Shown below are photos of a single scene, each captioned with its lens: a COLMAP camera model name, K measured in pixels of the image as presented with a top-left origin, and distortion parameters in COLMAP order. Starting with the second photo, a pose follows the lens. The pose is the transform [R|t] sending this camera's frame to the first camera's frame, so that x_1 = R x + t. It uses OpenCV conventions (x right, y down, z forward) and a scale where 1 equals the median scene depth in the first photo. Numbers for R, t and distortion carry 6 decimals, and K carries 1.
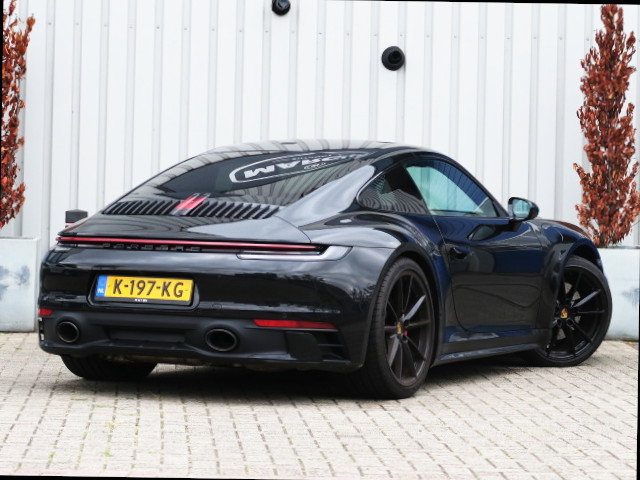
lens RADIAL K [[2254.1, 0, 320.0], [0, 2254.1, 240.0], [0, 0, 1]] dist [0.013057, -1.158338]
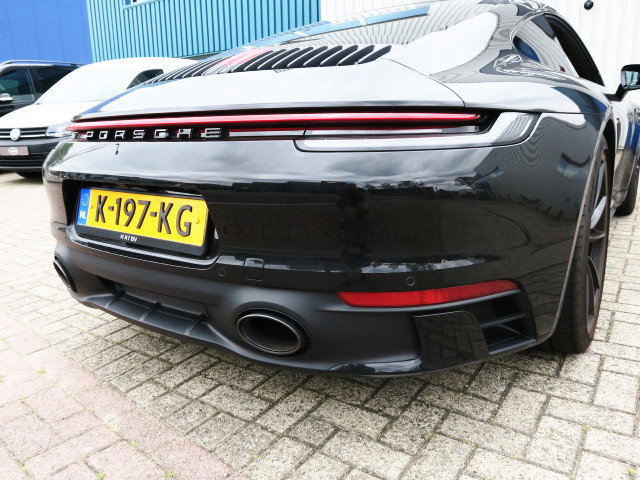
lens RADIAL K [[491.8, 0, 320.0], [0, 491.8, 240.0], [0, 0, 1]] dist [-0.029075, -0.000239]
pose [[0.985836, -0.010110, -0.167408, -0.014858], [0.045984, 0.976223, 0.211837, 0.004612], [0.161286, -0.216534, 0.962860, 0.807131]]
